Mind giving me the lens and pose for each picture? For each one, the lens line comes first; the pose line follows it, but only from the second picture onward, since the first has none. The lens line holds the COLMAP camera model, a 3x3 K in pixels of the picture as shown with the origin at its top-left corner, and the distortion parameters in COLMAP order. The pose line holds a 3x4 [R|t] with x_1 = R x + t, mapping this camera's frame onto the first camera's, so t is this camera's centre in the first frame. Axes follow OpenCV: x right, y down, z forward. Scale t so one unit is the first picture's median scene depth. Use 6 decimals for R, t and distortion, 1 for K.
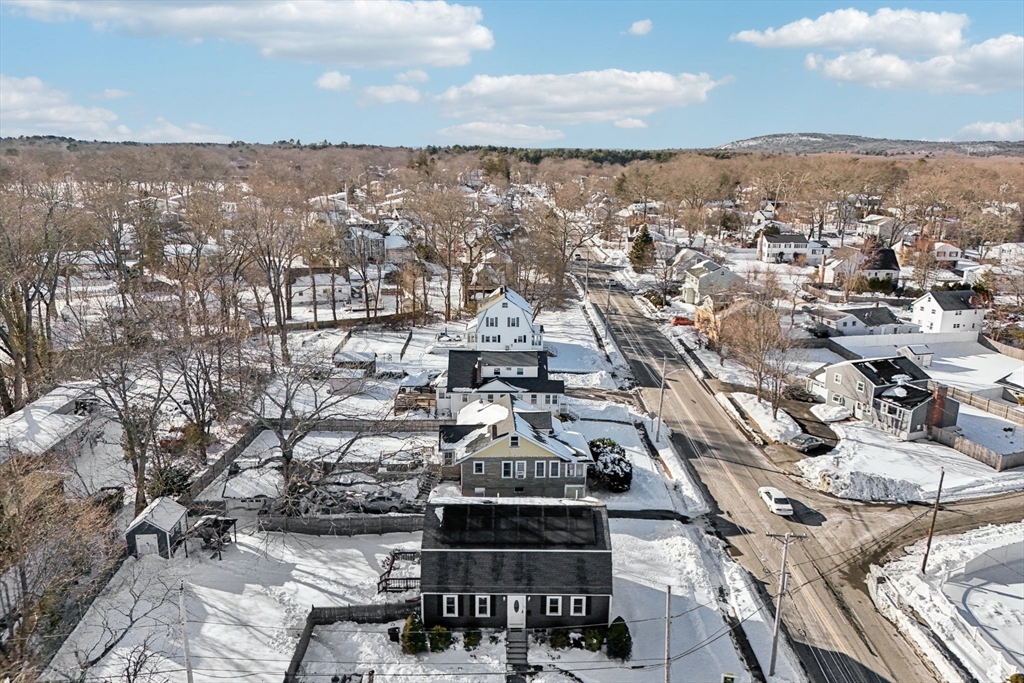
lens RADIAL K [[732.4, 0, 504.2], [0, 732.4, 340.7], [0, 0, 1]] dist [0.097183, -0.122419]
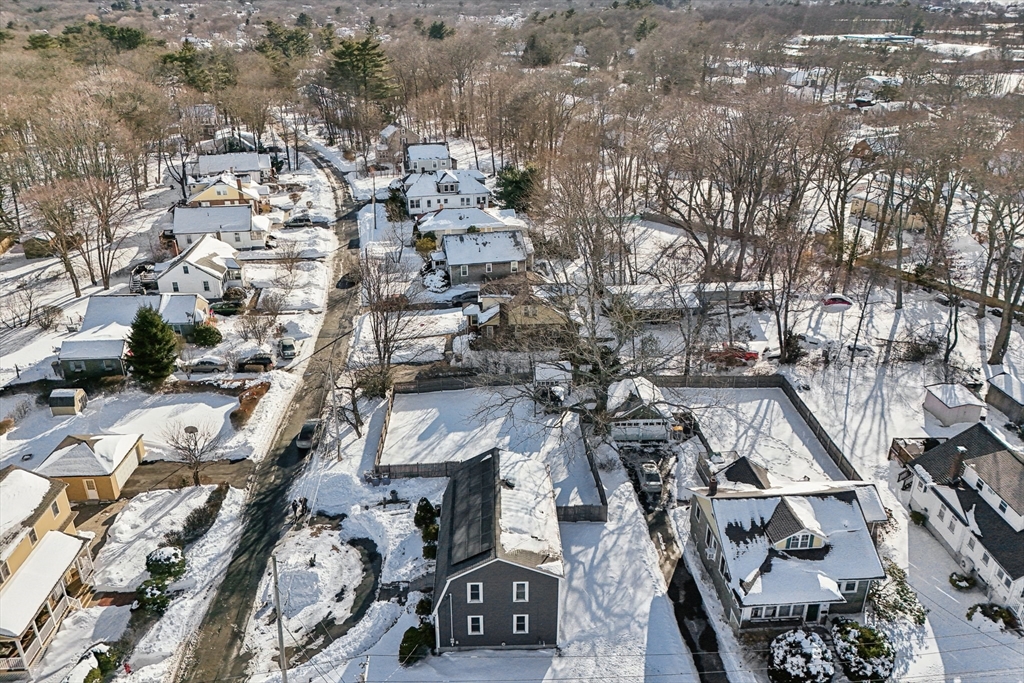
lens RADIAL K [[732.4, 0, 504.2], [0, 732.4, 340.7], [0, 0, 1]] dist [0.097183, -0.122419]
pose [[0.030506, 0.407204, -0.912828, 0.647731], [-0.240586, 0.889394, 0.388711, -0.275250], [0.970148, 0.207756, 0.125099, 0.634240]]
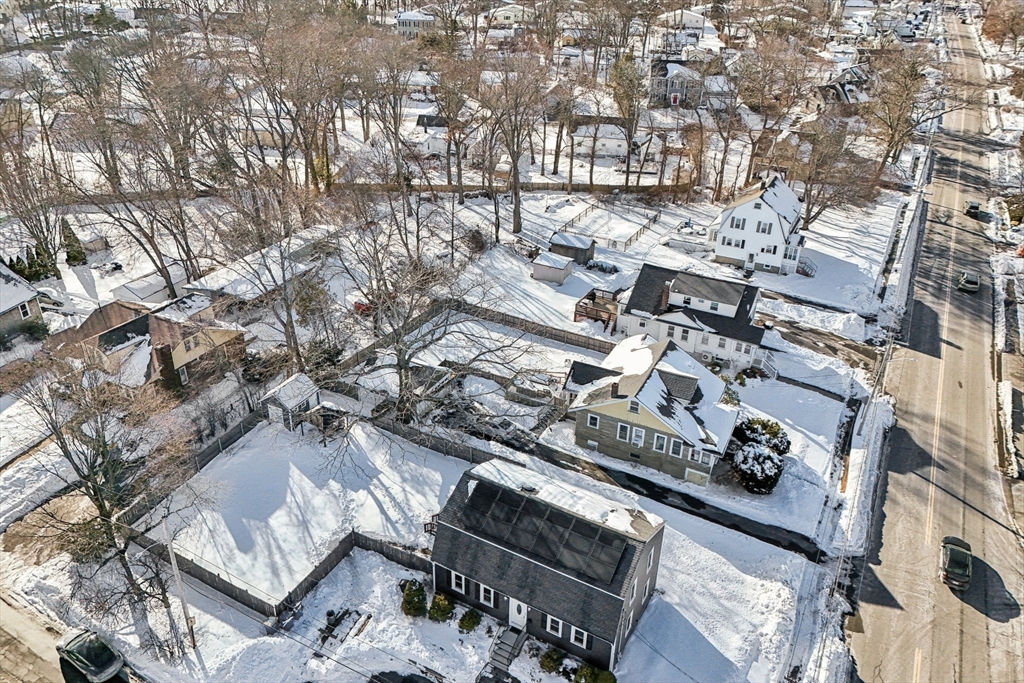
lens RADIAL K [[732.4, 0, 504.2], [0, 732.4, 340.7], [0, 0, 1]] dist [0.097183, -0.122419]
pose [[0.875454, 0.240688, -0.419105, 0.223149], [-0.130775, 0.952794, 0.274010, -0.154906], [0.465272, -0.185075, 0.865604, 0.181013]]
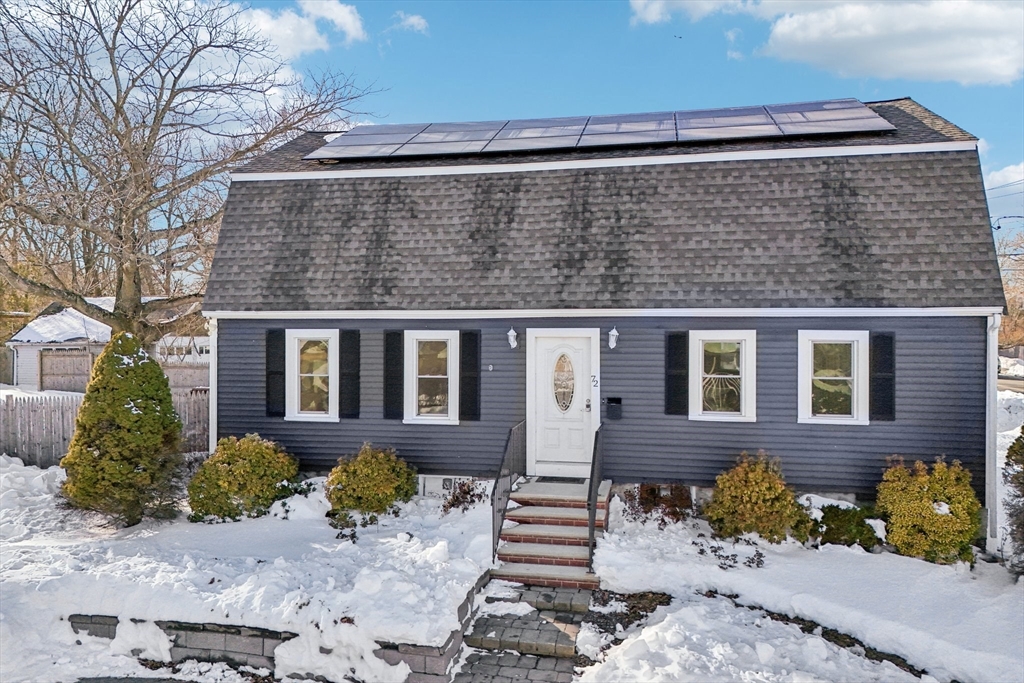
lens RADIAL K [[732.4, 0, 504.2], [0, 732.4, 340.7], [0, 0, 1]] dist [0.097183, -0.122419]
pose [[0.982181, 0.001064, -0.187933, 0.031316], [-0.045747, 0.971260, -0.233582, 0.291909], [0.182283, 0.238017, 0.954002, 0.548826]]
